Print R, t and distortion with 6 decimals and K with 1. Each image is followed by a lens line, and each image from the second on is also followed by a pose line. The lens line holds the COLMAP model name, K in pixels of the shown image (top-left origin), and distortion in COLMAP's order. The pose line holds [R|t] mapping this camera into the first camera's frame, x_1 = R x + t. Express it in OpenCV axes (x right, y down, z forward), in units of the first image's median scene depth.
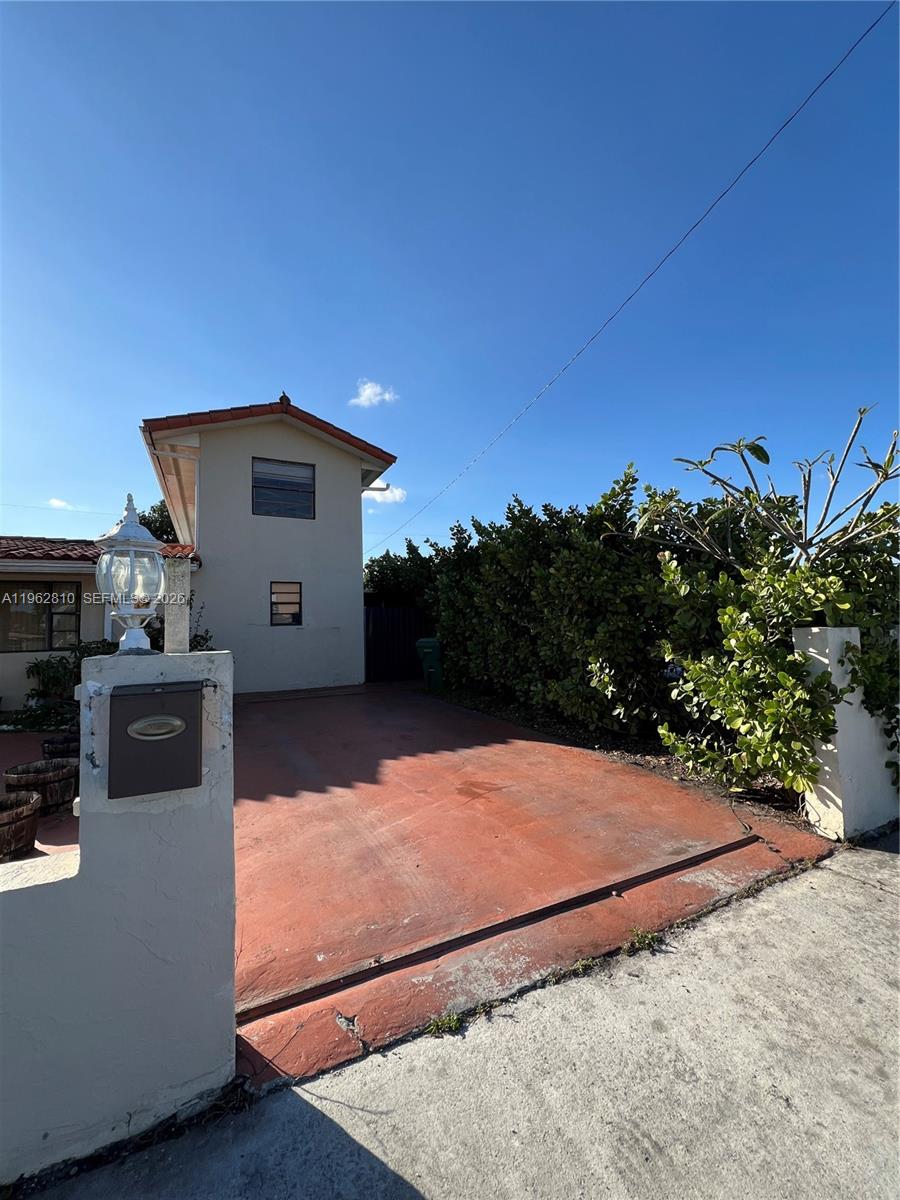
lens RADIAL K [[484.8, 0, 450.8], [0, 484.8, 599.9], [0, 0, 1]] dist [-0.002107, 0.000646]
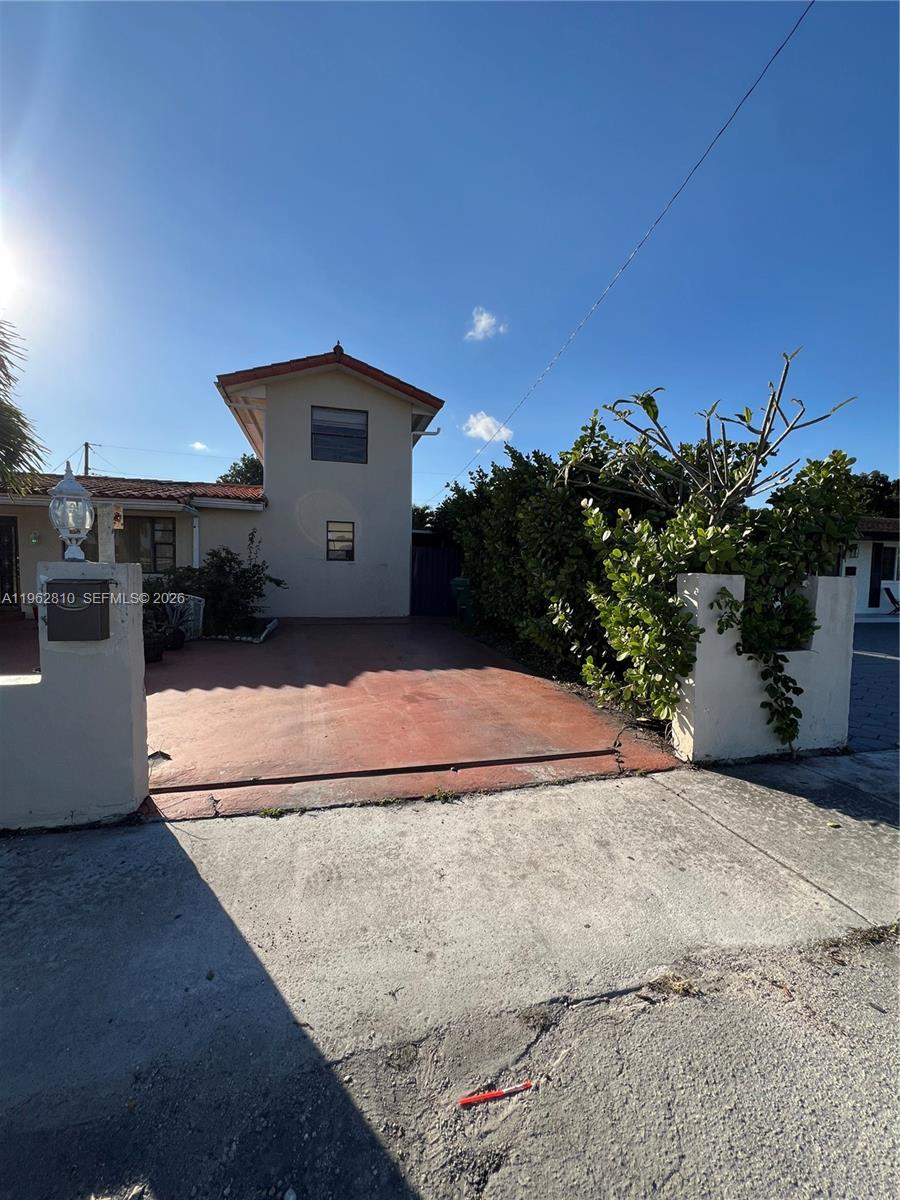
lens RADIAL K [[484.8, 0, 448.2], [0, 484.8, 599.9], [0, 0, 1]] dist [-0.002107, 0.000646]
pose [[0.977404, 0.053684, -0.204447, 0.395455], [-0.029366, 0.992318, 0.120175, 0.002484], [0.209328, -0.111456, 0.971473, -0.145916]]
